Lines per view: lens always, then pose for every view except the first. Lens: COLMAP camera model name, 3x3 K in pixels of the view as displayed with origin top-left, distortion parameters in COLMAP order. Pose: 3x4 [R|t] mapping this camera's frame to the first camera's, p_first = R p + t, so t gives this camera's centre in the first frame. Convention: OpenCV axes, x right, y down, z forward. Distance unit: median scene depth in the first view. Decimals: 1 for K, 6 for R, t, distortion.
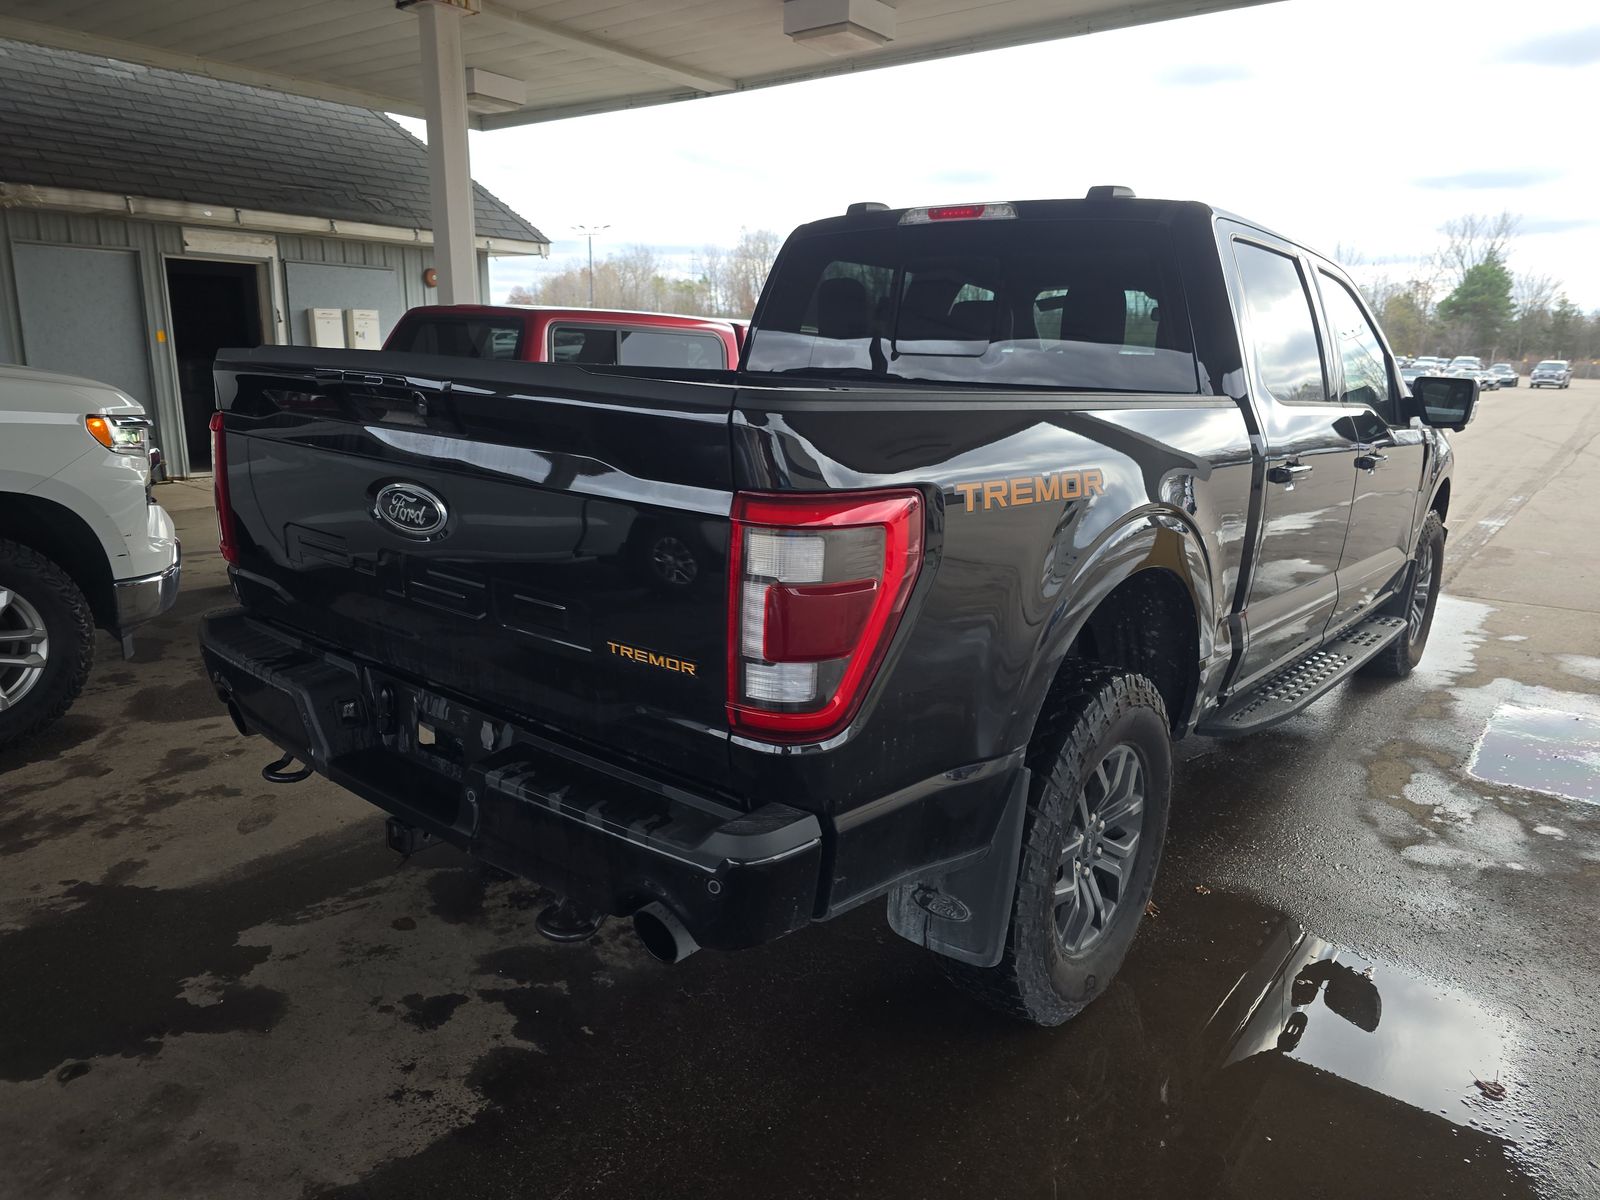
lens RADIAL K [[1067.1, 0, 802.5], [0, 1067.1, 605.9], [0, 0, 1]] dist [0.047972, -0.043285]
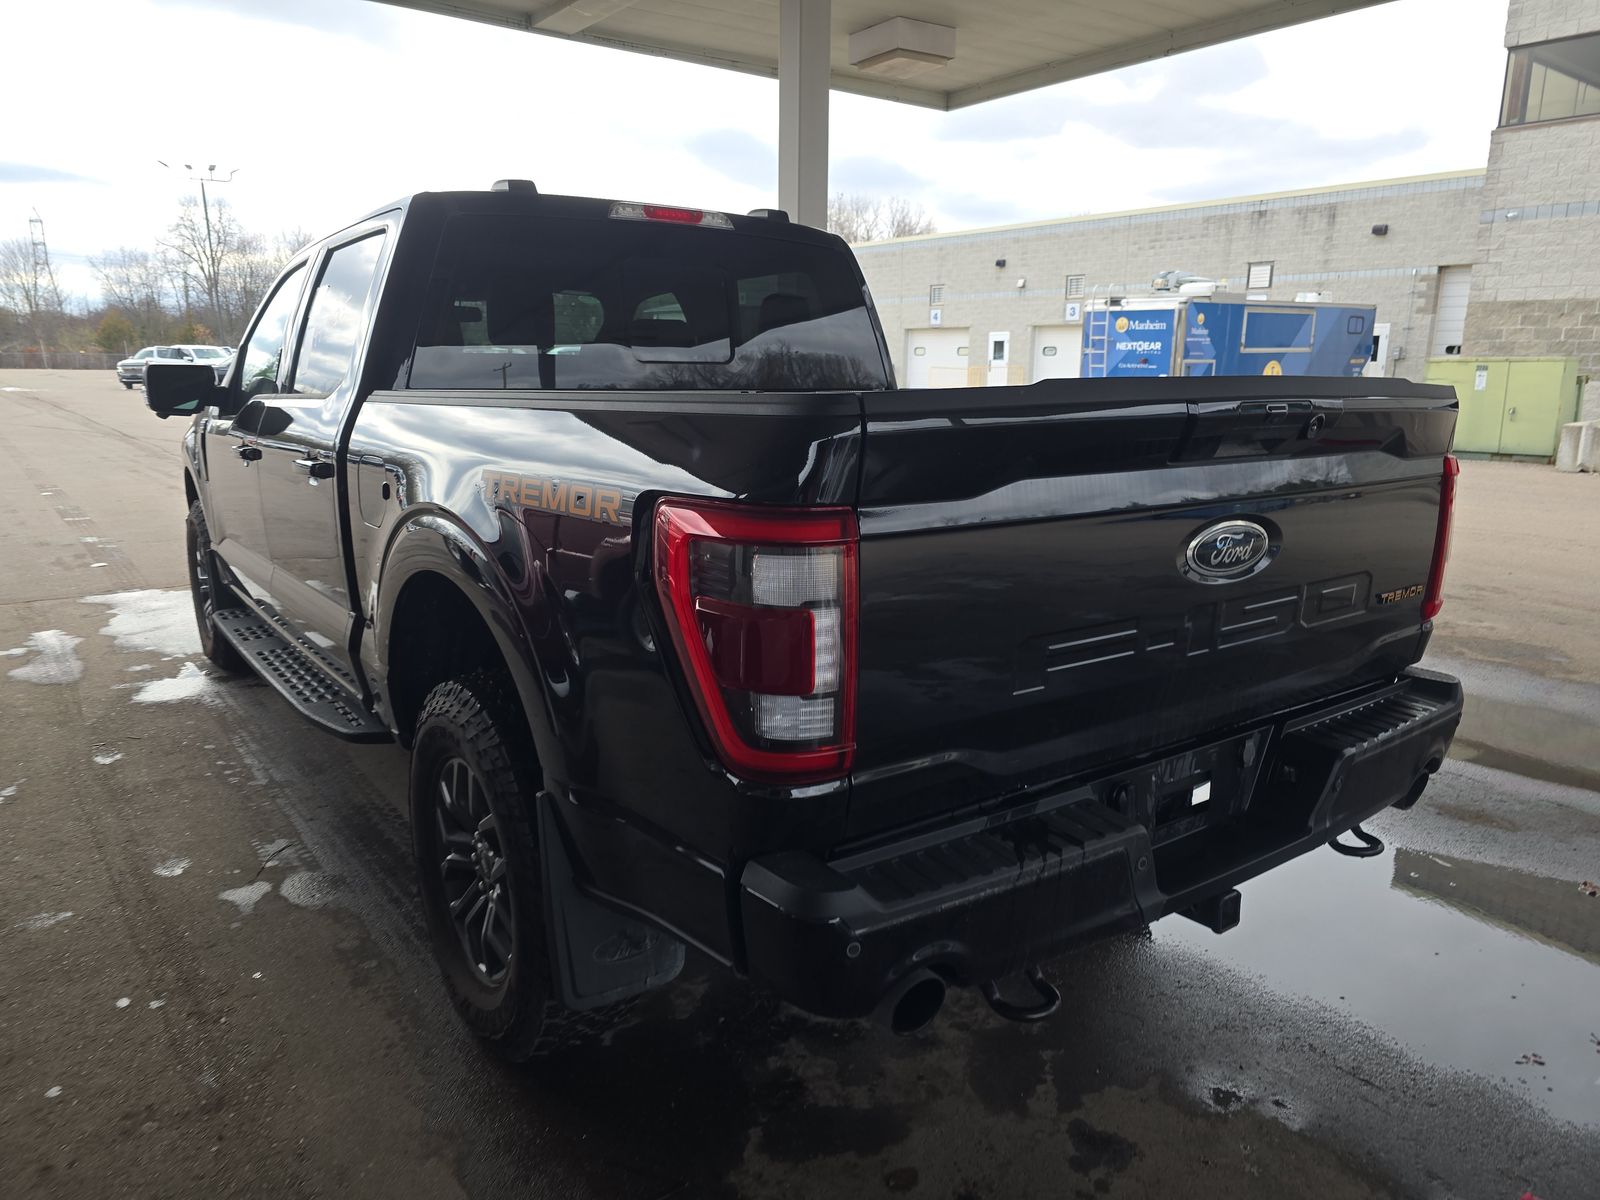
lens RADIAL K [[1067.1, 0, 802.5], [0, 1067.1, 605.9], [0, 0, 1]] dist [0.047972, -0.043285]
pose [[0.260579, -0.240010, 0.935144, -0.907097], [0.228181, 0.956475, 0.181902, -0.200337], [-0.938100, 0.165982, 0.304003, 0.735047]]
